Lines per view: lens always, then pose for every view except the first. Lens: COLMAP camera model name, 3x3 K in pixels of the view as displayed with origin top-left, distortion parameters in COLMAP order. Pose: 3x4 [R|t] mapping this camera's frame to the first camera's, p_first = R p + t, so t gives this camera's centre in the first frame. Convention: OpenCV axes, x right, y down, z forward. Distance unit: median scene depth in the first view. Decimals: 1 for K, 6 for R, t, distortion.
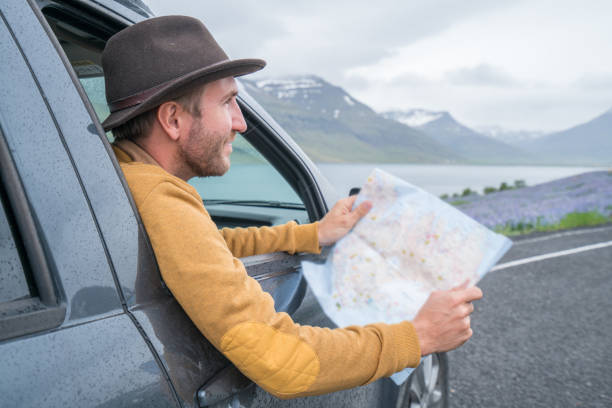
lens RADIAL K [[579.4, 0, 306.0], [0, 579.4, 204.0], [0, 0, 1]] dist [0.097804, 0.002210]
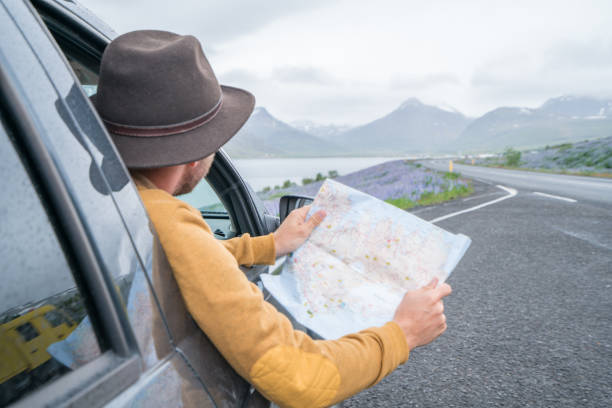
lens RADIAL K [[574.2, 0, 306.0], [0, 574.2, 204.0], [0, 0, 1]] dist [0.077893, 0.011721]
pose [[0.950233, -0.056805, 0.306319, -0.250706], [0.053586, 0.998384, 0.018917, -0.038590], [-0.306899, -0.001561, 0.951741, 0.040042]]
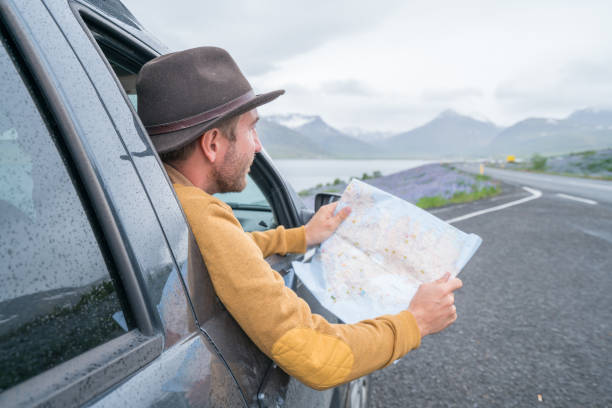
lens RADIAL K [[490.4, 0, 306.0], [0, 490.4, 204.0], [0, 0, 1]] dist [0.048437, 0.011248]
pose [[0.976506, -0.035026, 0.212624, -0.199416], [0.030297, 0.999217, 0.025459, -0.041266], [-0.213350, -0.018419, 0.976802, 0.062450]]
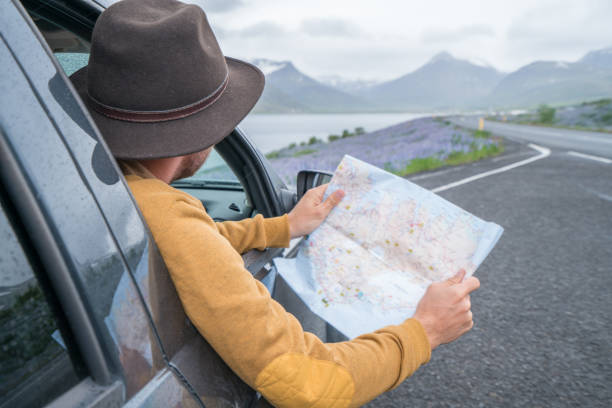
lens RADIAL K [[574.2, 0, 306.0], [0, 574.2, 204.0], [0, 0, 1]] dist [0.077893, 0.011721]
pose [[0.963563, -0.067017, 0.258950, -0.210260], [0.044029, 0.994637, 0.093583, -0.078636], [-0.263833, -0.078771, 0.961347, 0.111514]]
